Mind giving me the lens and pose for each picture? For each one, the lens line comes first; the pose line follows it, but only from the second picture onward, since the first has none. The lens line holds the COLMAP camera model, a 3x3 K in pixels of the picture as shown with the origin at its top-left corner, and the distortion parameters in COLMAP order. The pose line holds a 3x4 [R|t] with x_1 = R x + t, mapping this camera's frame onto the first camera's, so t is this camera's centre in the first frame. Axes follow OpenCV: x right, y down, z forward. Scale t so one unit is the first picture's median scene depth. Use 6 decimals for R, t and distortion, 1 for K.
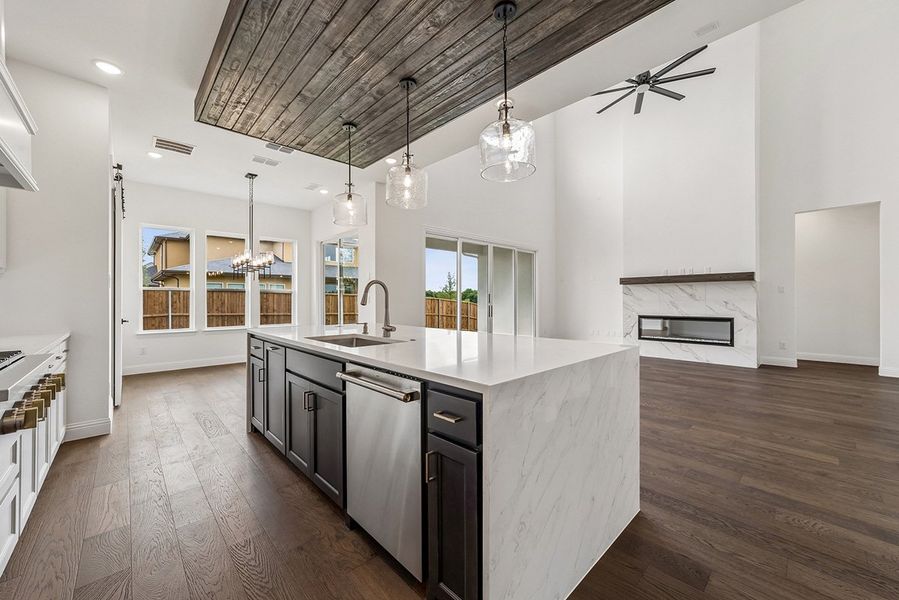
lens RADIAL K [[348.5, 0, 446.9], [0, 348.5, 300.8], [0, 0, 1]] dist [-0.013155, 0.006516]
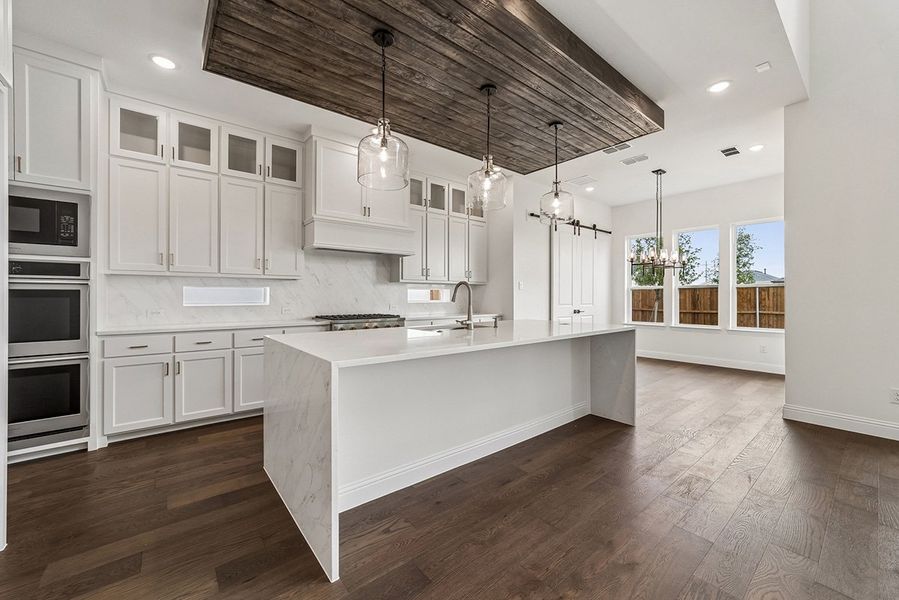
lens RADIAL K [[348.5, 0, 450.0], [0, 348.5, 302.8], [0, 0, 1]] dist [-0.013155, 0.006516]
pose [[-0.078419, 0.018859, -0.996742, 0.370152], [-0.003690, 0.999809, 0.019207, -0.002702], [0.996914, 0.005184, -0.078334, 0.377819]]
